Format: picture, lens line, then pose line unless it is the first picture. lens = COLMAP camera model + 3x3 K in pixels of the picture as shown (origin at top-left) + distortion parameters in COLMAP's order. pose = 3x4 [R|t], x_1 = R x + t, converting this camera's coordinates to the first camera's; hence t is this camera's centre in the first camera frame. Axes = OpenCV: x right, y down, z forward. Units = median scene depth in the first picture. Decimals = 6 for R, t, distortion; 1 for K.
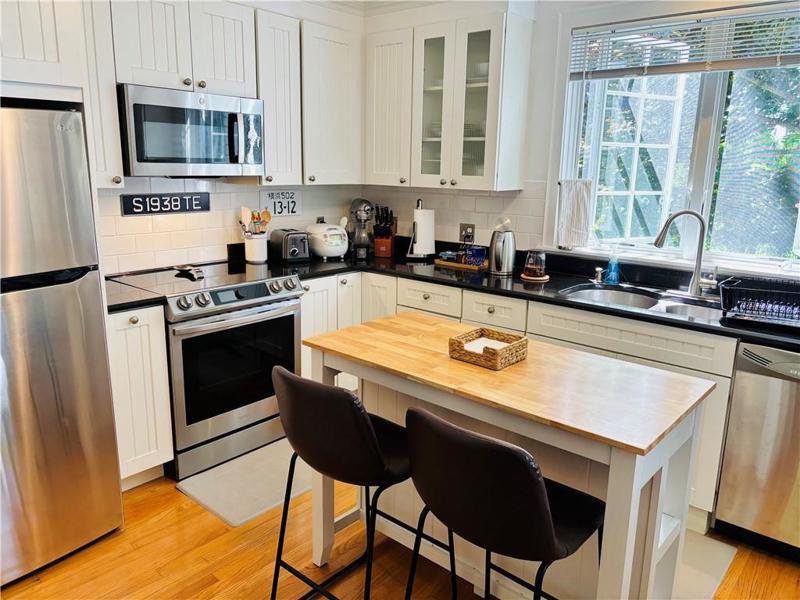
lens RADIAL K [[611.5, 0, 397.5], [0, 611.5, 297.2], [0, 0, 1]] dist [0.014386, -0.000874]
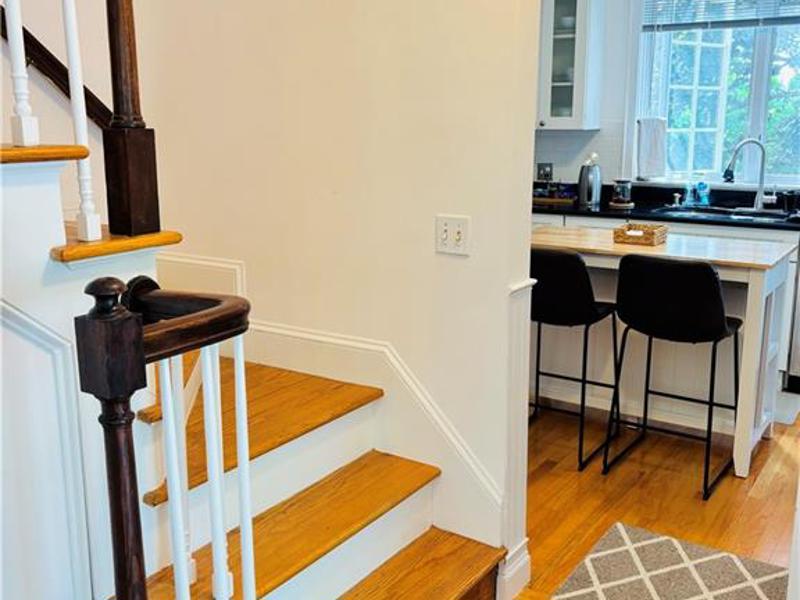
lens RADIAL K [[858.8, 0, 401.1], [0, 858.8, 301.1], [0, 0, 1]] dist [0.005653, 0.000000]
pose [[0.990405, -0.045214, 0.130588, -0.398506], [0.045600, 0.998960, 0.000033, 0.127444], [-0.130454, 0.005922, 0.991437, -0.528358]]
